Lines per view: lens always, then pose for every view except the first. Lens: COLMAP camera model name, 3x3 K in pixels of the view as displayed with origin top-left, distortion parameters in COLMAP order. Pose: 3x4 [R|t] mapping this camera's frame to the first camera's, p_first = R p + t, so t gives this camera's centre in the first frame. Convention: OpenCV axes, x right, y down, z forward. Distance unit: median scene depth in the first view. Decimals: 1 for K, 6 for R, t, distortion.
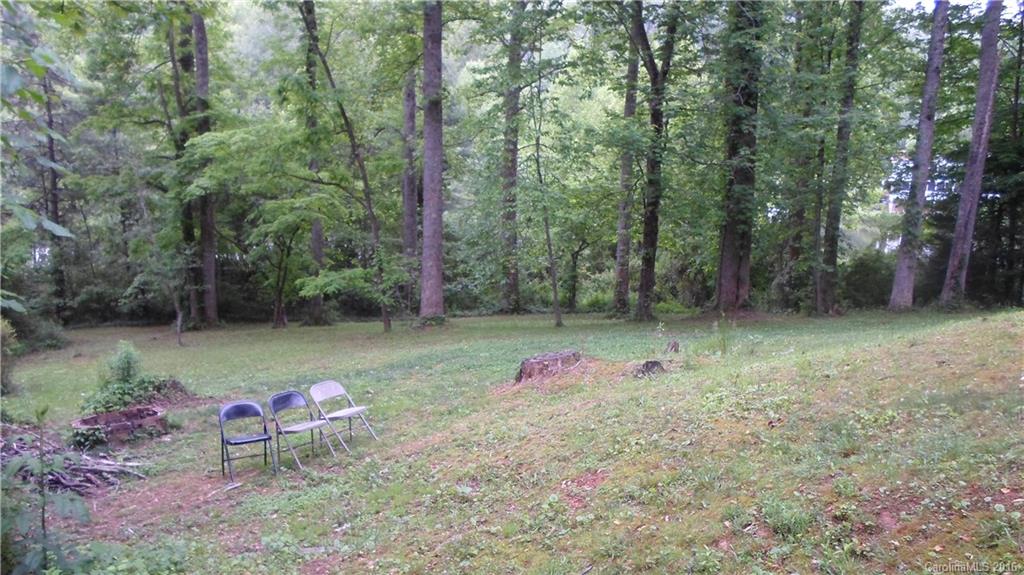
lens RADIAL K [[777.1, 0, 511.1], [0, 777.1, 287.1], [0, 0, 1]] dist [-0.013328, -0.008758]
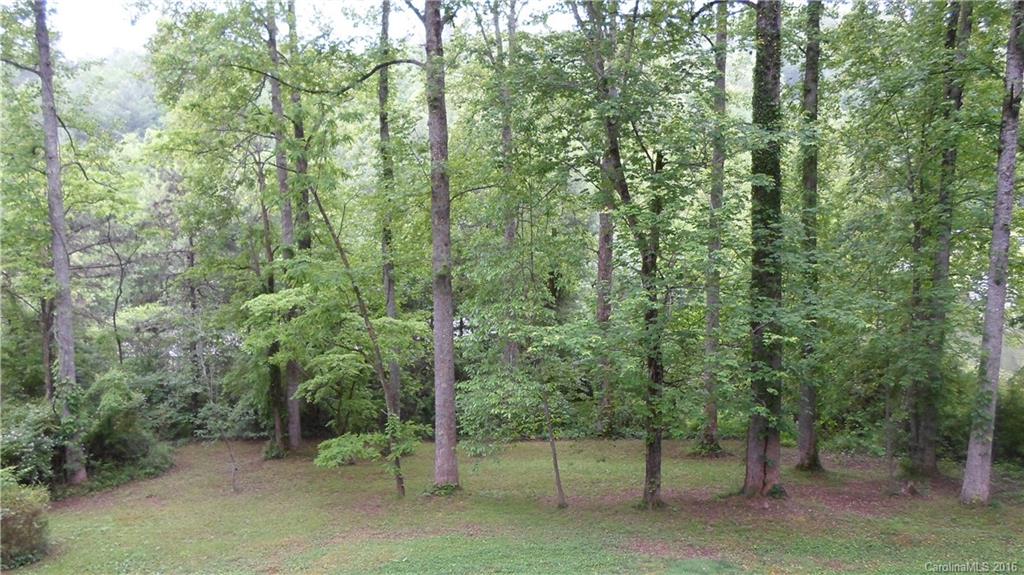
lens RADIAL K [[777.1, 0, 512.3], [0, 777.1, 288.2], [0, 0, 1]] dist [-0.013328, -0.008758]
pose [[0.967593, -0.004695, -0.252472, 0.187803], [-0.012789, 0.997633, -0.067566, -0.117706], [0.252192, 0.068605, 0.965242, 0.031447]]
